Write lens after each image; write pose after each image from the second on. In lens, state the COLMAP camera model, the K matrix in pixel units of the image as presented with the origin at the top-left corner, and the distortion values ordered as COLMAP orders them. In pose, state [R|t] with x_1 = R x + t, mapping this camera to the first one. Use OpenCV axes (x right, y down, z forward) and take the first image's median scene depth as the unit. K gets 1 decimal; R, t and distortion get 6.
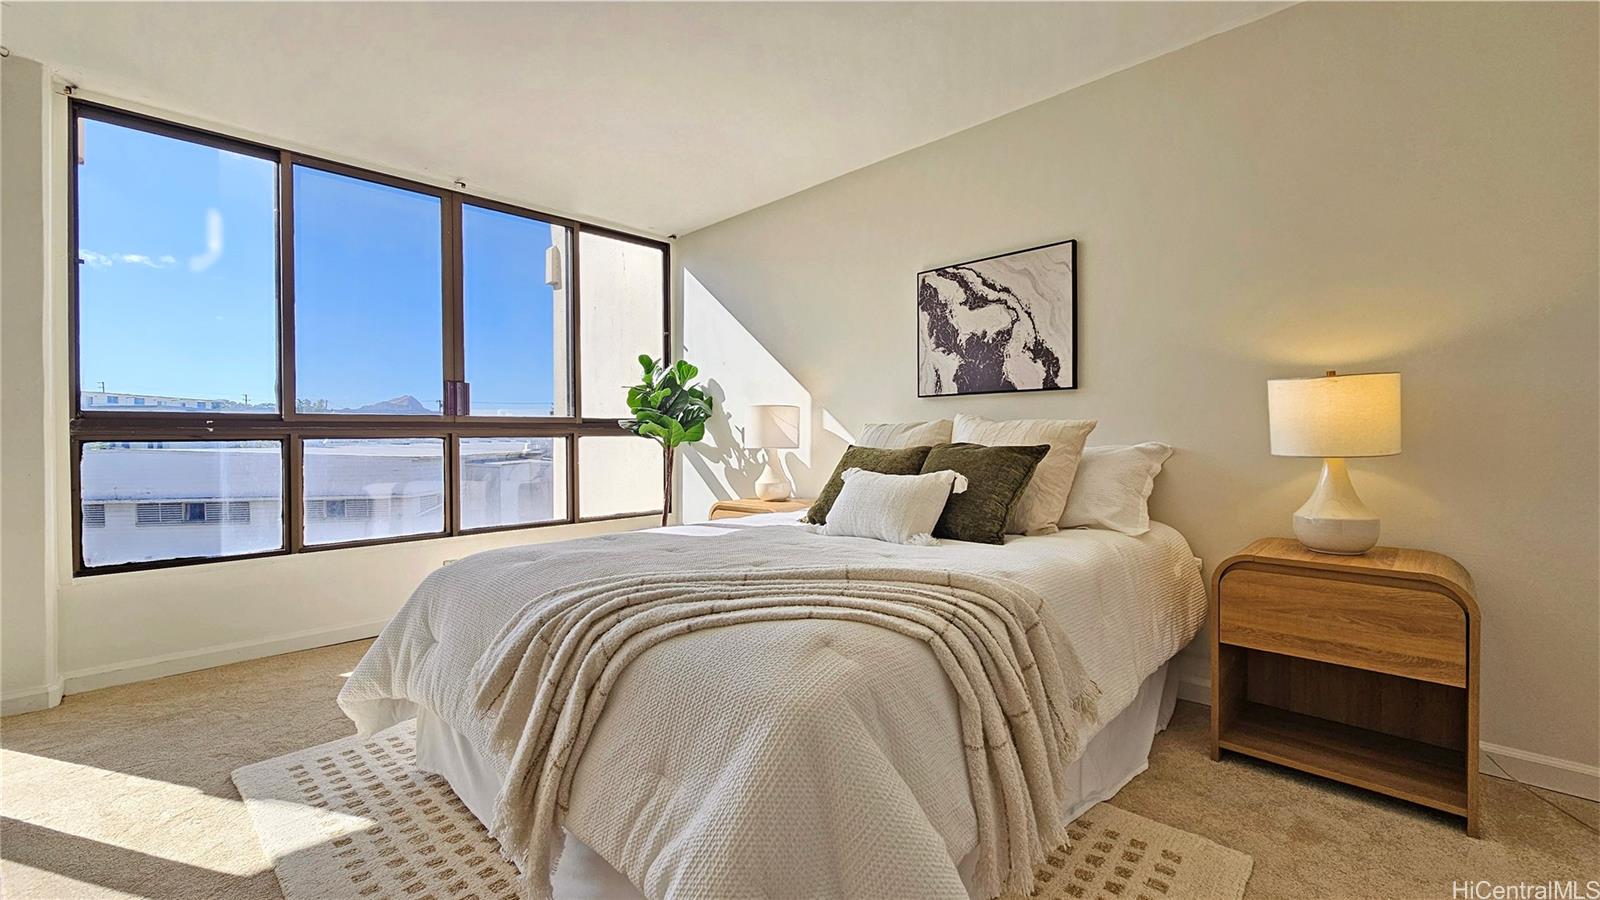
lens RADIAL K [[662.6, 0, 809.0], [0, 662.6, 435.0], [0, 0, 1]] dist [-0.001941, 0.000285]
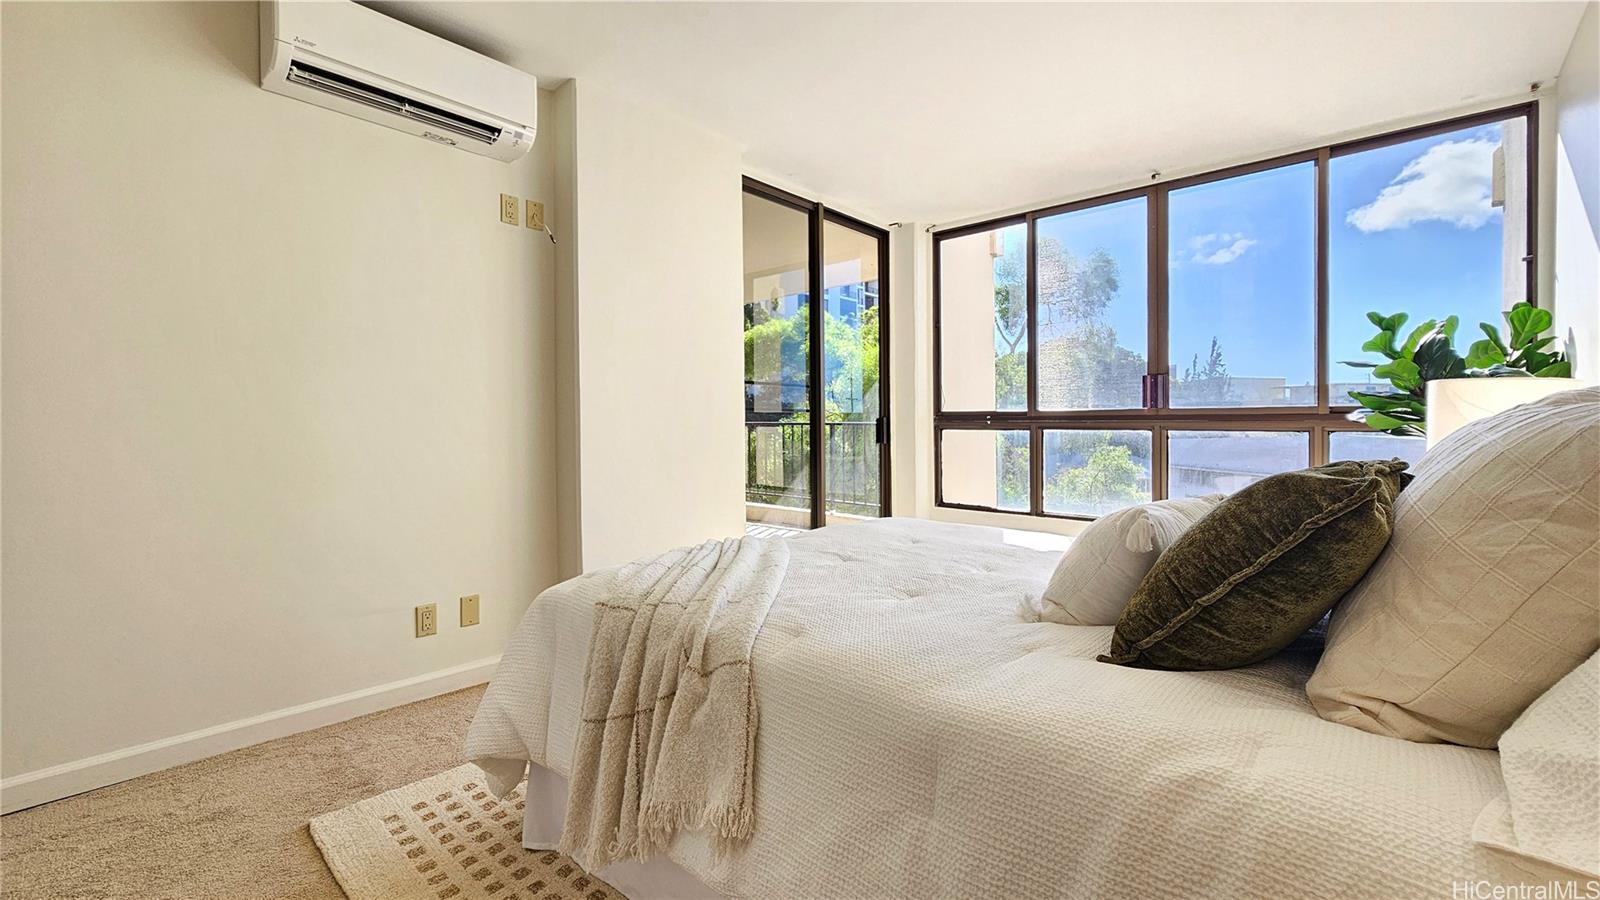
lens RADIAL K [[662.6, 0, 809.0], [0, 662.6, 435.0], [0, 0, 1]] dist [-0.001941, 0.000285]
pose [[0.024846, 0.021473, -0.999461, 0.533945], [-0.006782, 0.999750, 0.021311, -0.007663], [0.999668, 0.006249, 0.024986, 0.530788]]
